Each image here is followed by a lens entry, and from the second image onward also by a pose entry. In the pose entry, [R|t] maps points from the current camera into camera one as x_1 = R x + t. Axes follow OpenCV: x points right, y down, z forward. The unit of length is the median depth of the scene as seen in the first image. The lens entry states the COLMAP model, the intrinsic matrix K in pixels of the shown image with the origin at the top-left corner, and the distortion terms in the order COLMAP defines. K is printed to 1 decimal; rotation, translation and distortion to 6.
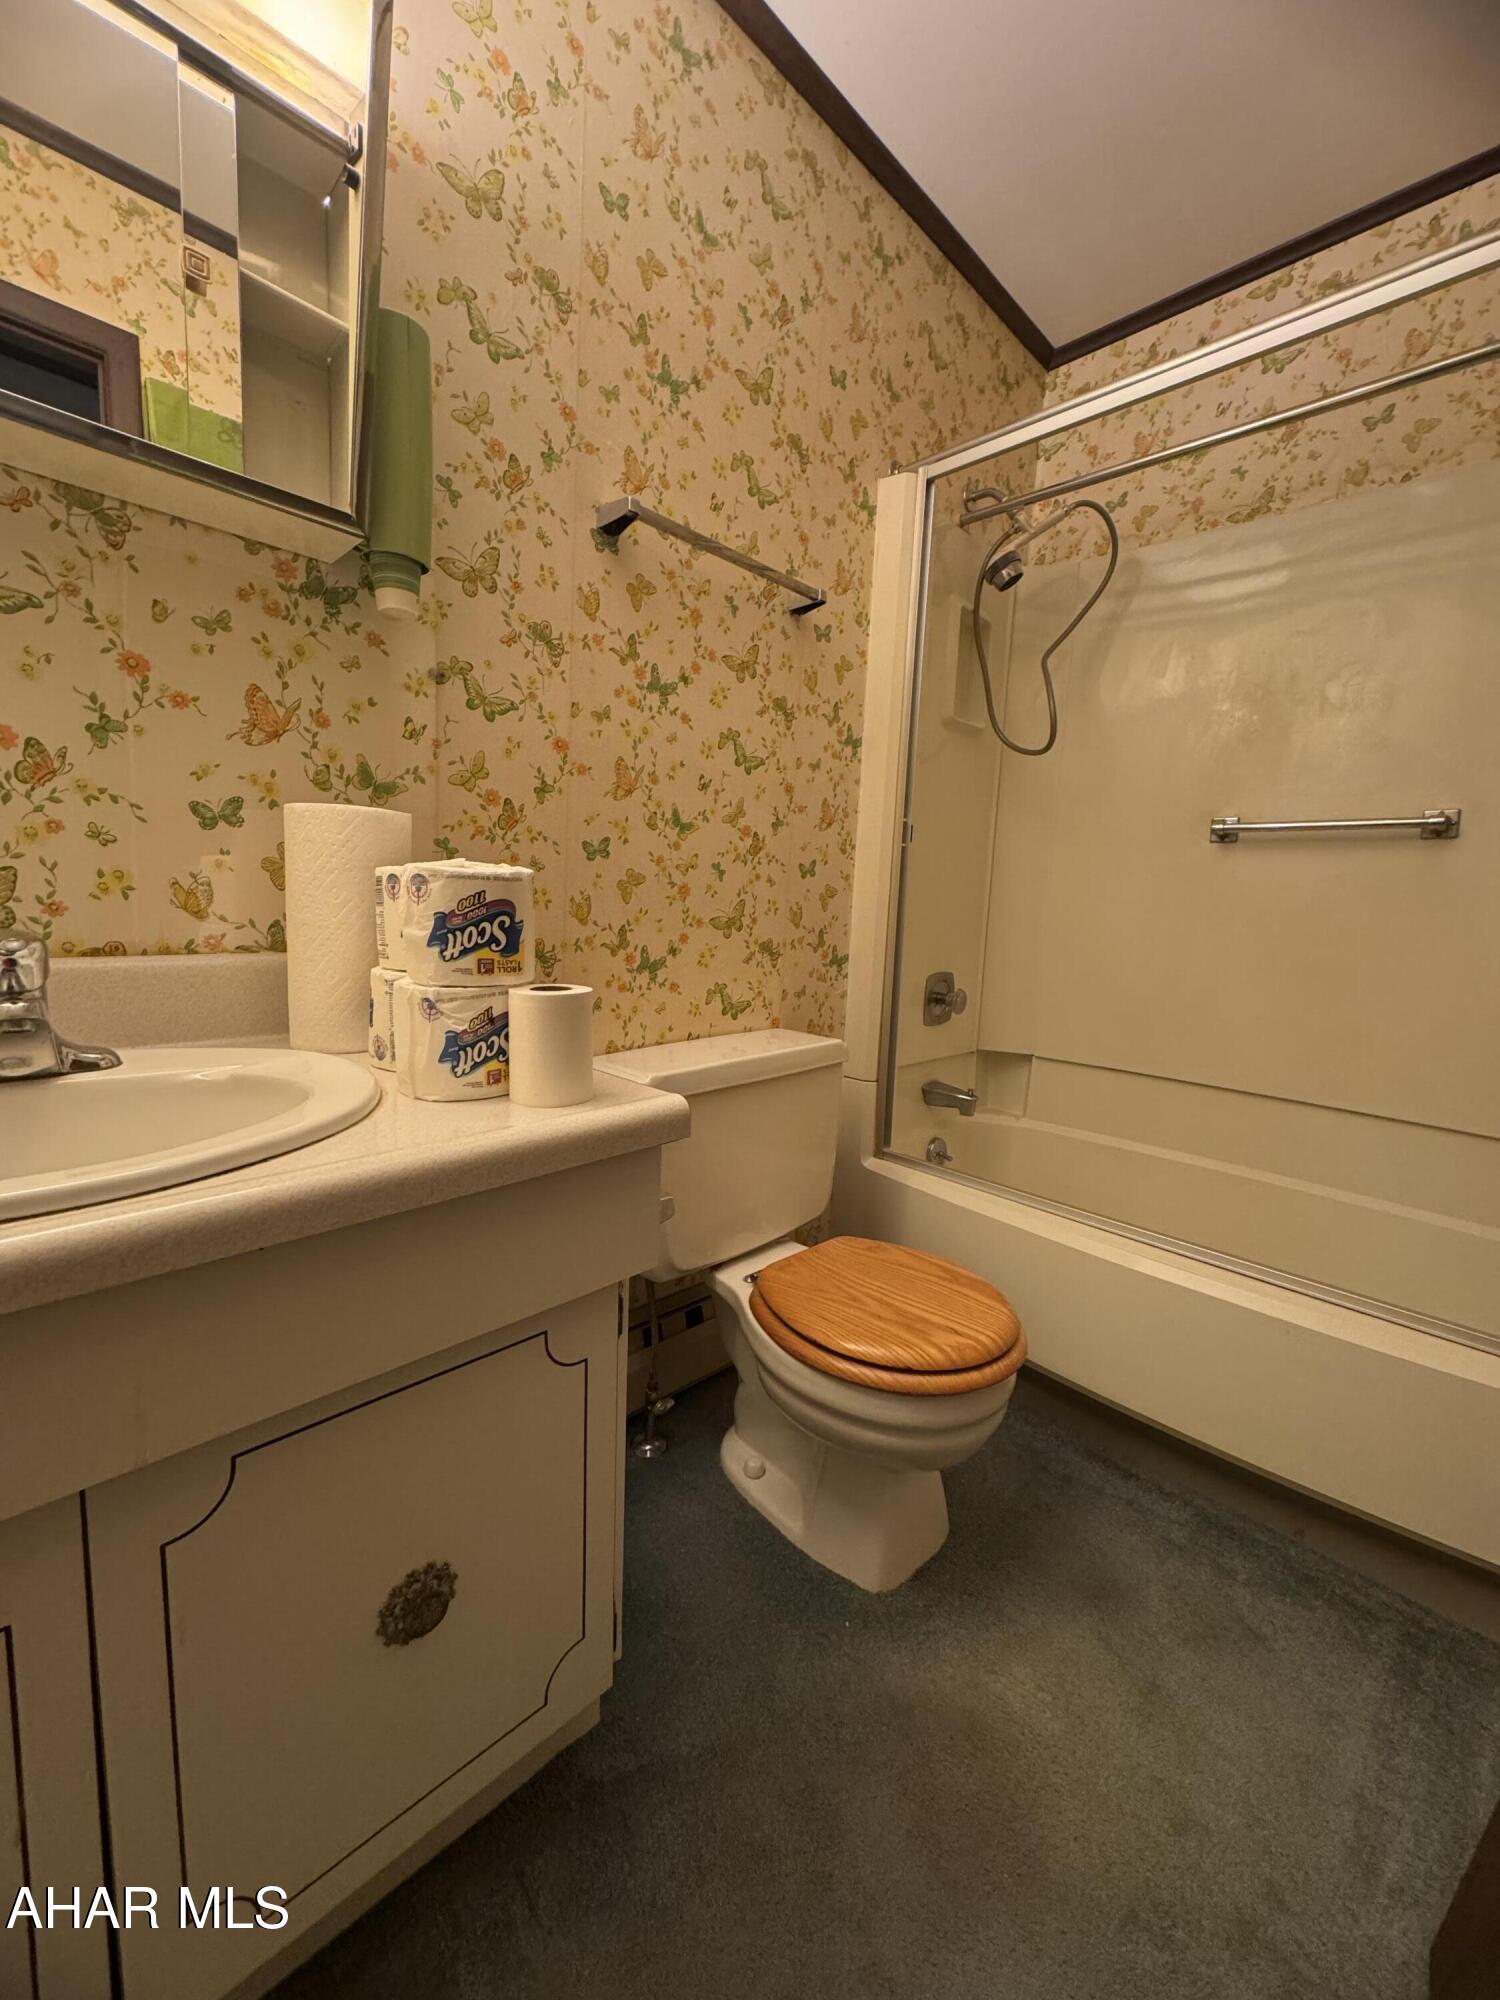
lens RADIAL K [[805.0, 0, 742.6], [0, 805.0, 993.2], [0, 0, 1]] dist [-0.000580, -0.000292]
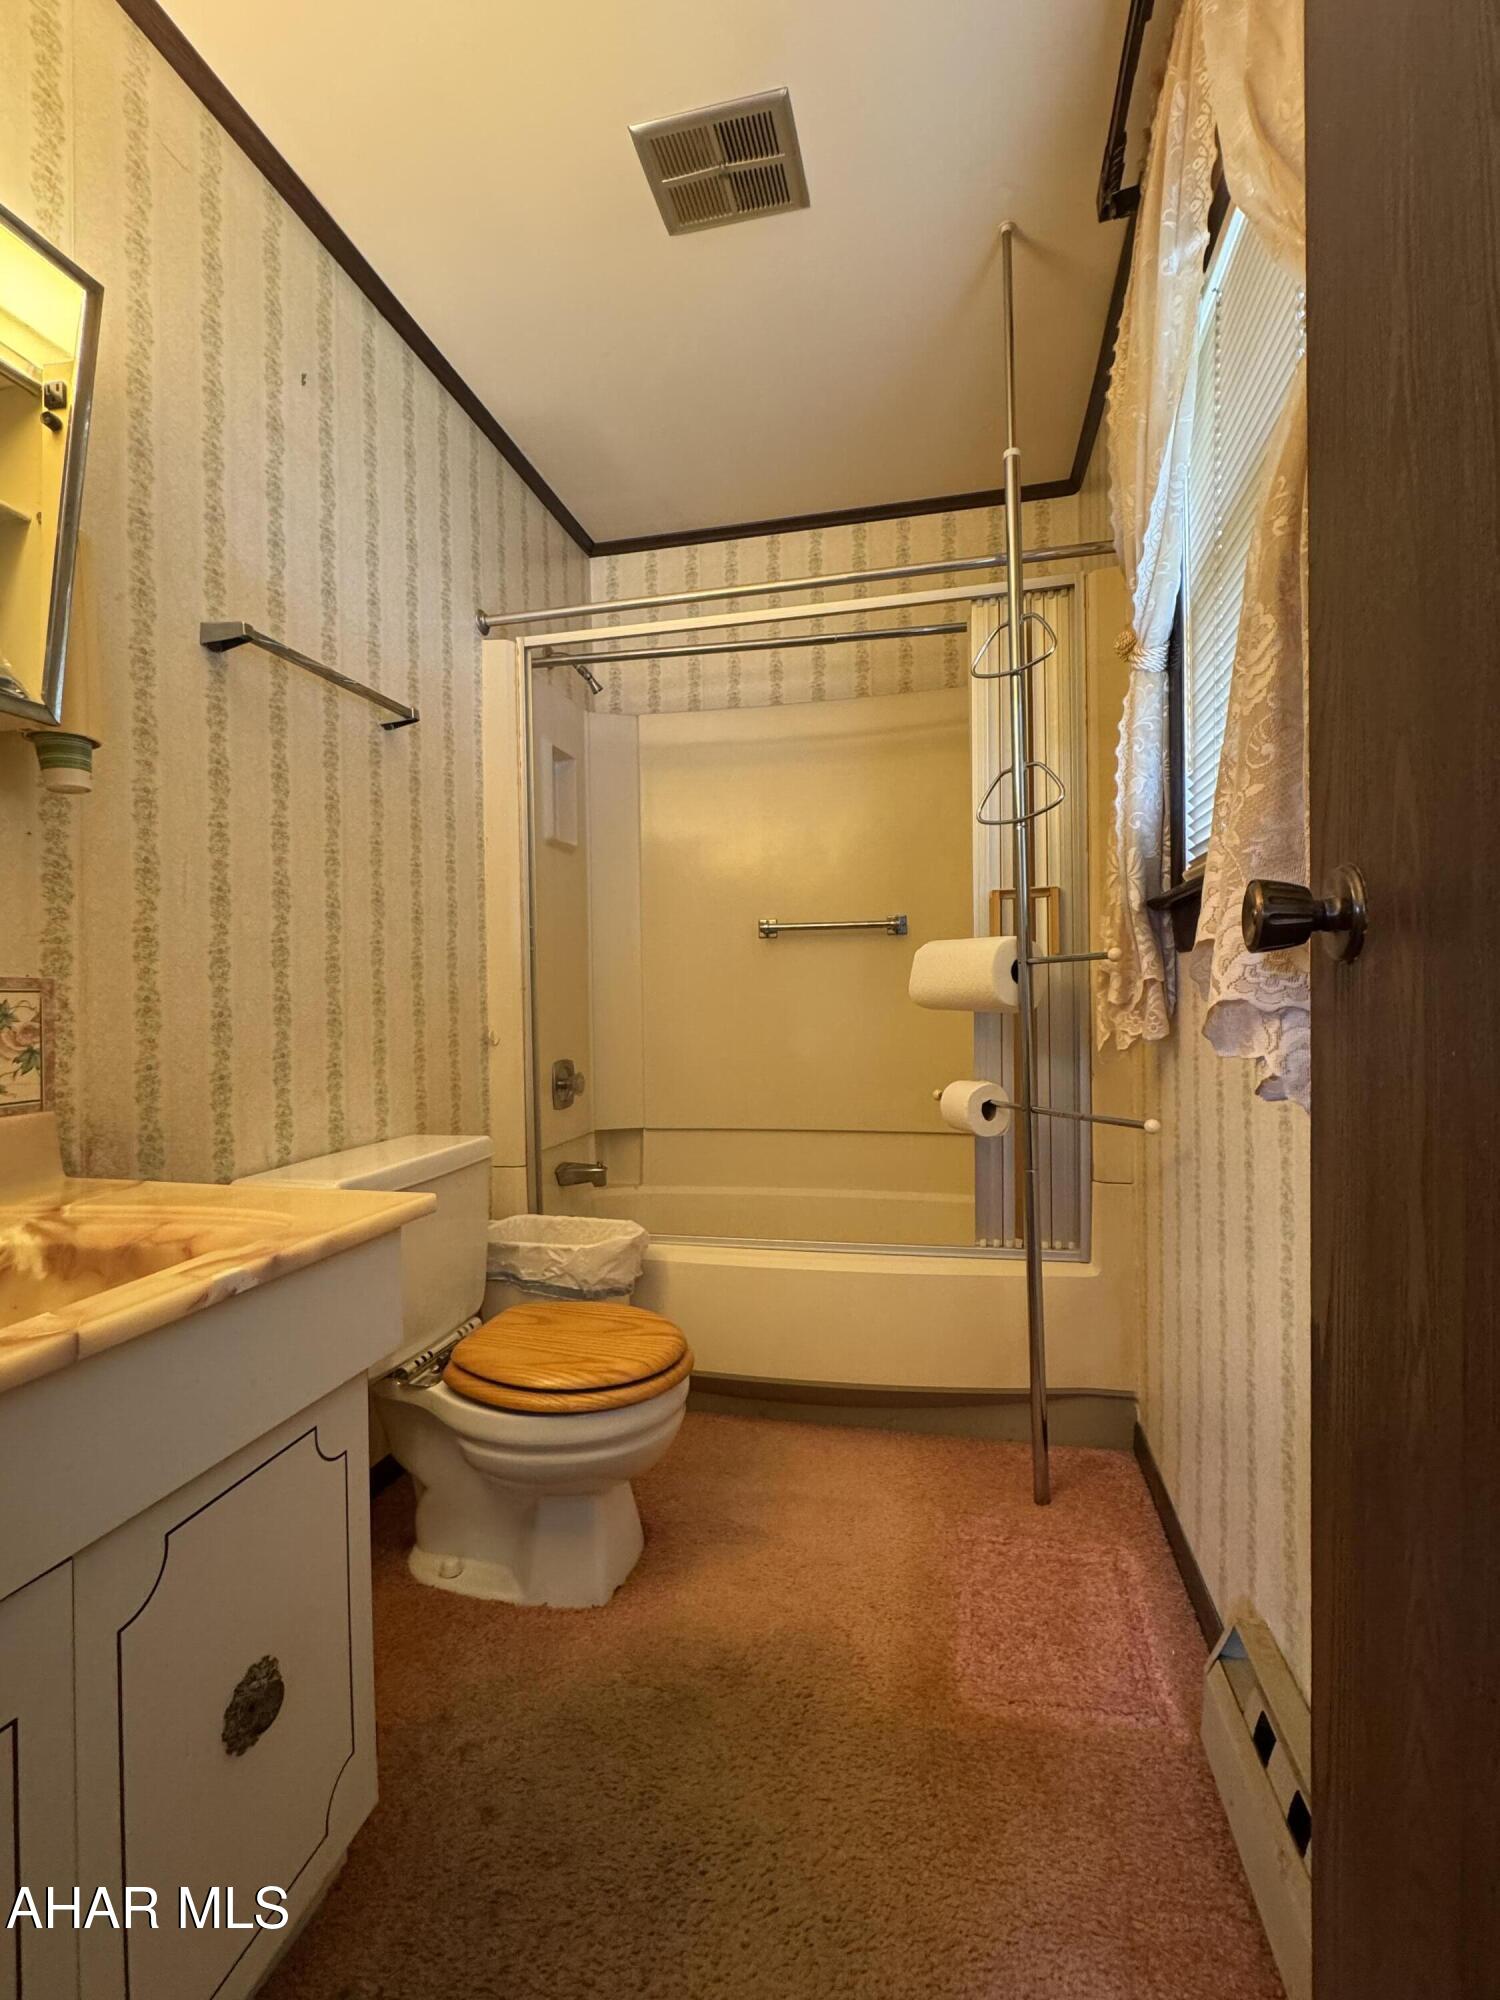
lens RADIAL K [[900.9, 0, 751.4], [0, 900.9, 997.1], [0, 0, 1]] dist [0.003185, 0.000280]
pose [[0.866449, -0.075114, 0.493583, -0.164968], [0.121084, 0.990717, -0.061786, -0.005374], [-0.484361, 0.113299, 0.867501, -0.240814]]
